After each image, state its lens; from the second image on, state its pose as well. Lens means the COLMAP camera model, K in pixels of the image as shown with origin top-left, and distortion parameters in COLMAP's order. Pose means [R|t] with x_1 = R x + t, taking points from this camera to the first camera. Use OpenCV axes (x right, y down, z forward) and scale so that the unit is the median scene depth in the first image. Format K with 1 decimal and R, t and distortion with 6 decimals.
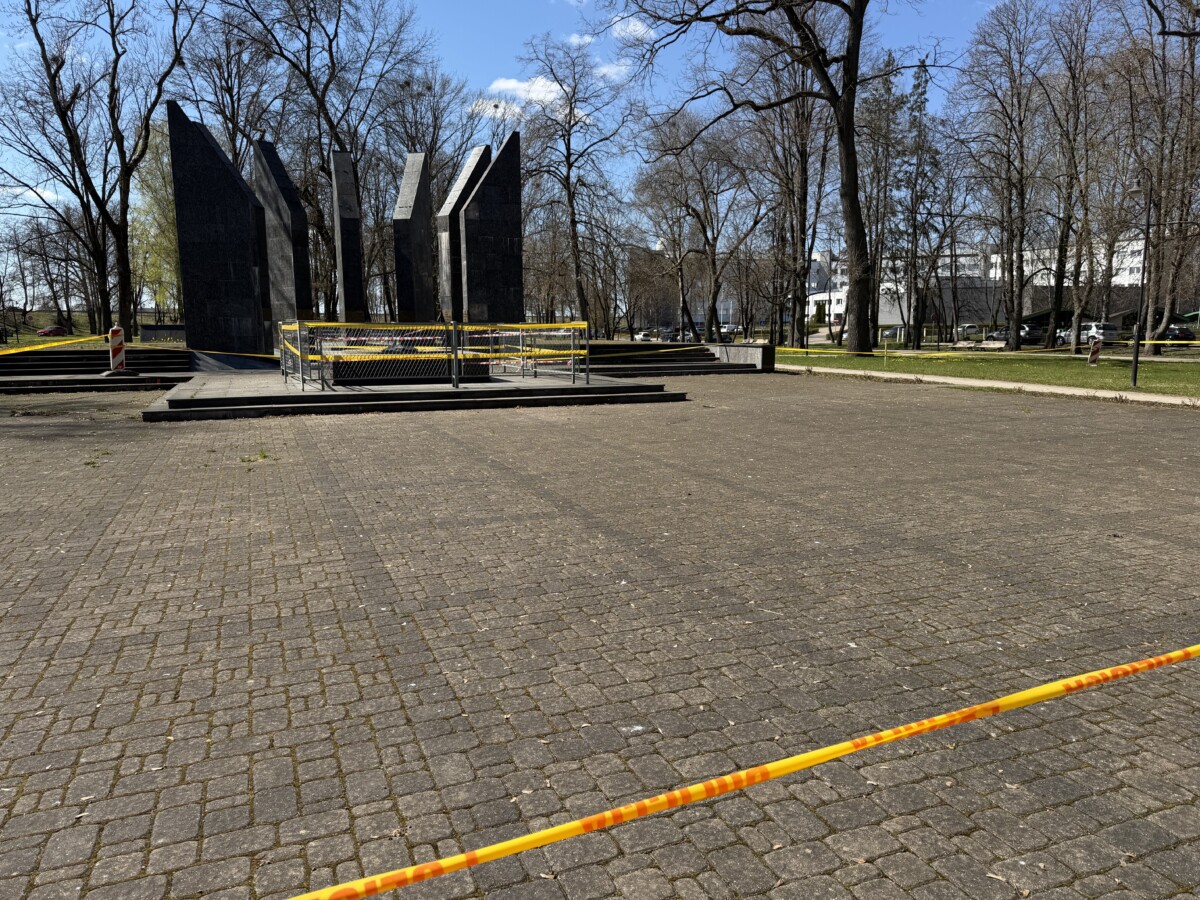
lens RADIAL K [[859.0, 0, 600.0], [0, 859.0, 450.0], [0, 0, 1]] dist [0.060727, -0.068006]
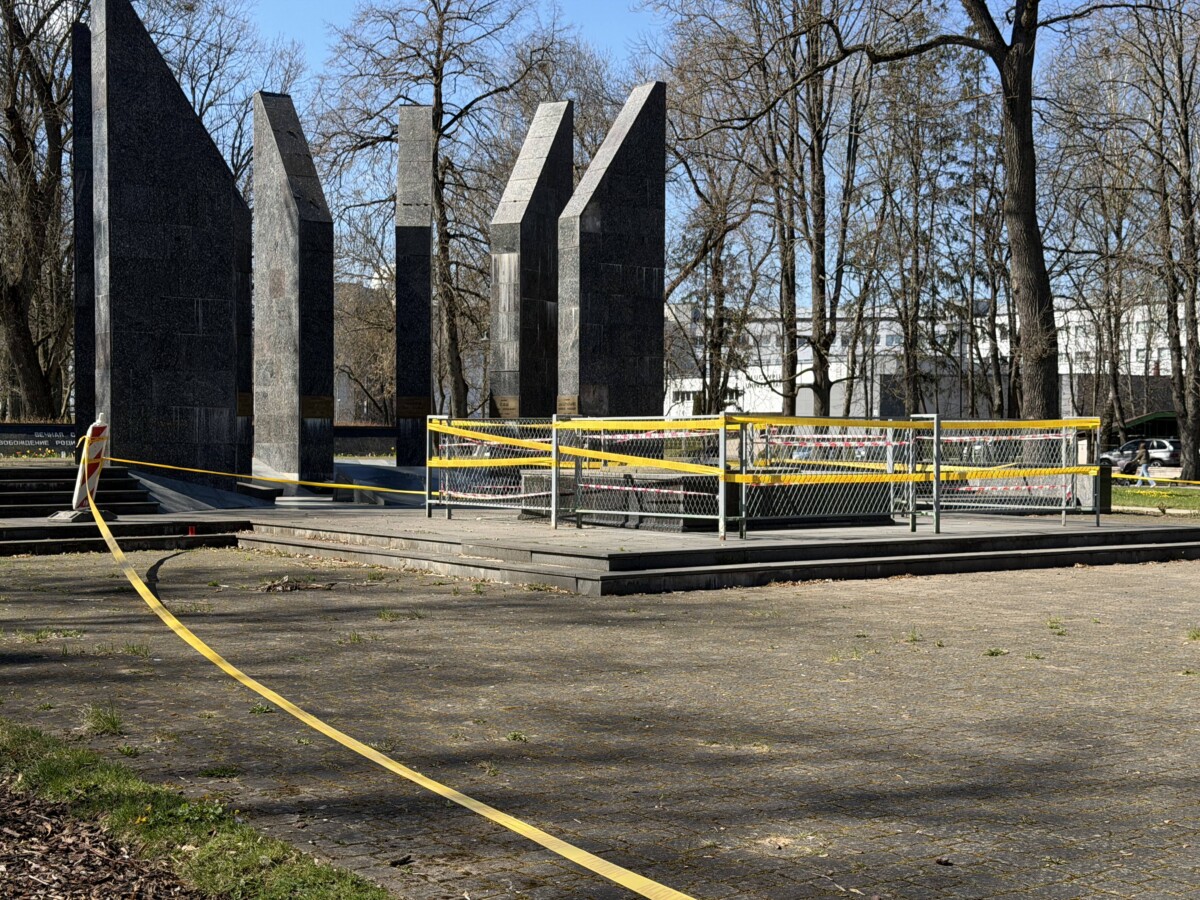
lens RADIAL K [[1701.3, 0, 600.0], [0, 1701.3, 450.0], [0, 0, 1]] dist [0.158494, -0.098713]
pose [[0.966859, 0.007043, 0.255213, -0.413773], [0.027641, 0.990856, -0.132059, 0.009534], [-0.253810, 0.134737, 0.957824, -0.008132]]
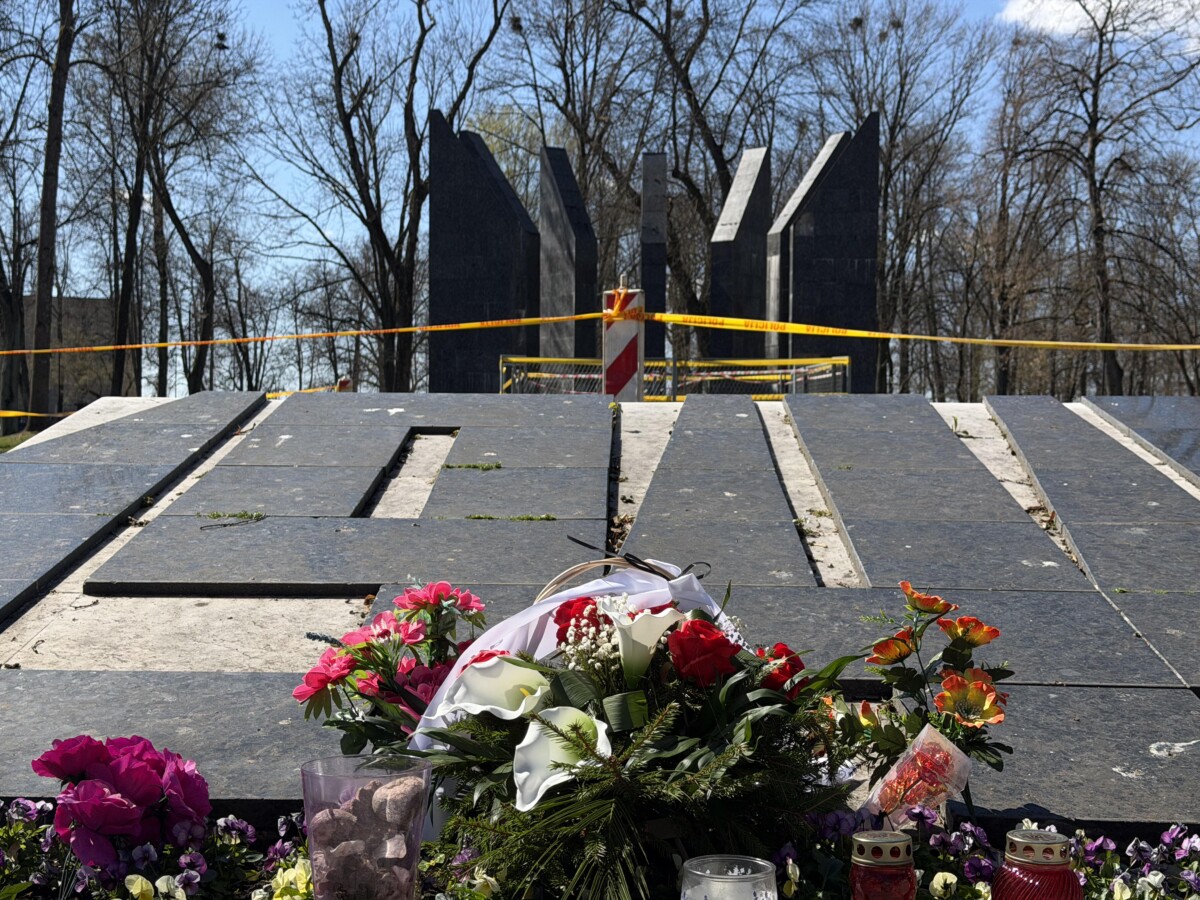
lens RADIAL K [[1701.3, 0, 600.0], [0, 1701.3, 450.0], [0, 0, 1]] dist [0.158494, -0.098713]
pose [[0.917945, 0.012738, -0.396503, 0.254914], [-0.068136, 0.989694, -0.125948, 0.093122], [0.390812, 0.142629, 0.909353, -0.311322]]
